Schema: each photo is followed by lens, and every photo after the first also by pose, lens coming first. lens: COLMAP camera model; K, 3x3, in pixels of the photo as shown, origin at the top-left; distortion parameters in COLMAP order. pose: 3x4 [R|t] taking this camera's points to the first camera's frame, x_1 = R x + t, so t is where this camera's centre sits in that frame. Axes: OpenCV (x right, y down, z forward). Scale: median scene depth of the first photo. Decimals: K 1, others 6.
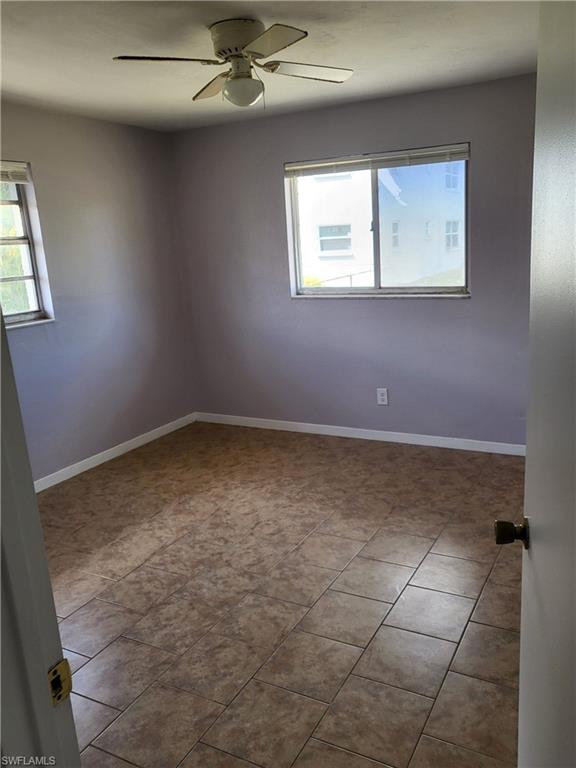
lens RADIAL K [[608.7, 0, 286.8], [0, 608.7, 380.0], [0, 0, 1]] dist [-0.017346, 0.056174]
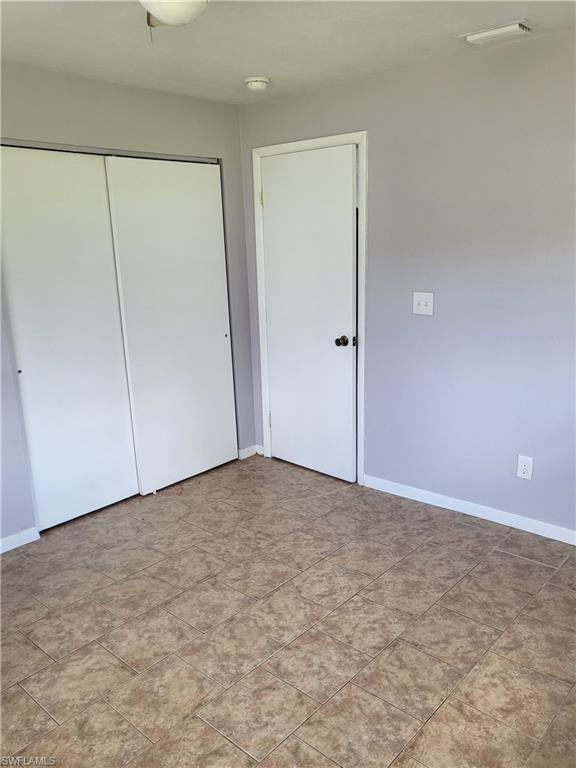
lens RADIAL K [[608.7, 0, 287.0], [0, 608.7, 384.5], [0, 0, 1]] dist [-0.017346, 0.056174]
pose [[-0.970245, 0.020699, 0.241238, -0.296660], [0.128591, 0.888262, 0.440971, -0.398803], [-0.205155, 0.458871, -0.864493, 1.645451]]
